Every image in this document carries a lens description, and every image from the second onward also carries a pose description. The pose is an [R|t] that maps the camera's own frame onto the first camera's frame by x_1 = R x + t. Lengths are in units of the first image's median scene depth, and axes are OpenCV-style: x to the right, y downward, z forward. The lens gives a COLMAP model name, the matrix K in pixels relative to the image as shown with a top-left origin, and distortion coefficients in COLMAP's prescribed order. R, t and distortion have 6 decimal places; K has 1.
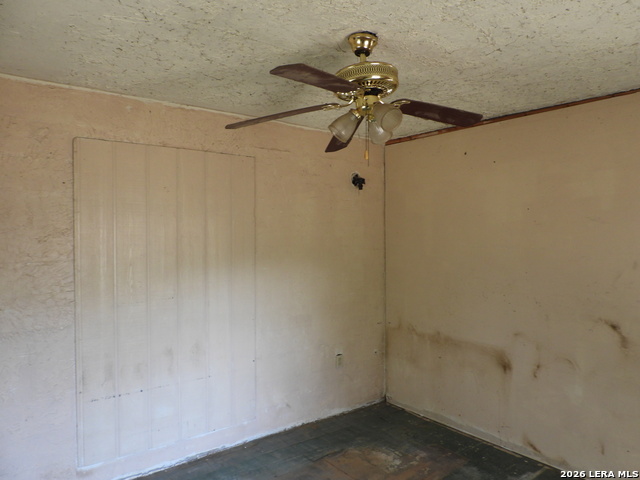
lens RADIAL K [[464.3, 0, 322.6], [0, 464.3, 243.4], [0, 0, 1]] dist [-0.003937, -0.003479]
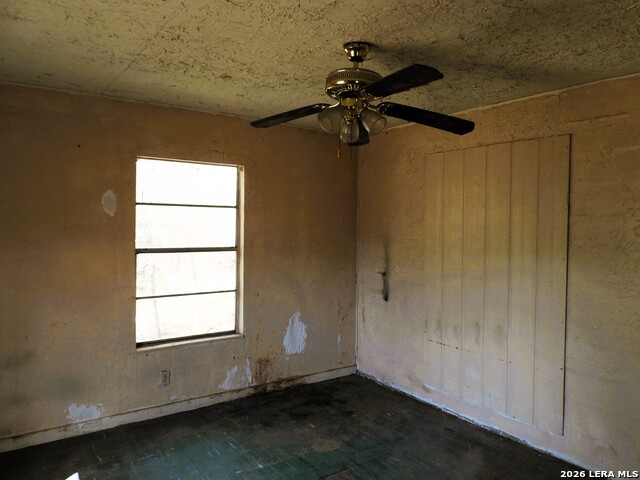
lens RADIAL K [[464.3, 0, 323.7], [0, 464.3, 242.7], [0, 0, 1]] dist [-0.003937, -0.003479]
pose [[-0.036469, 0.050683, -0.998049, 0.802641], [-0.030668, 0.998186, 0.051811, -0.017192], [0.998864, 0.032498, -0.034848, 0.636066]]
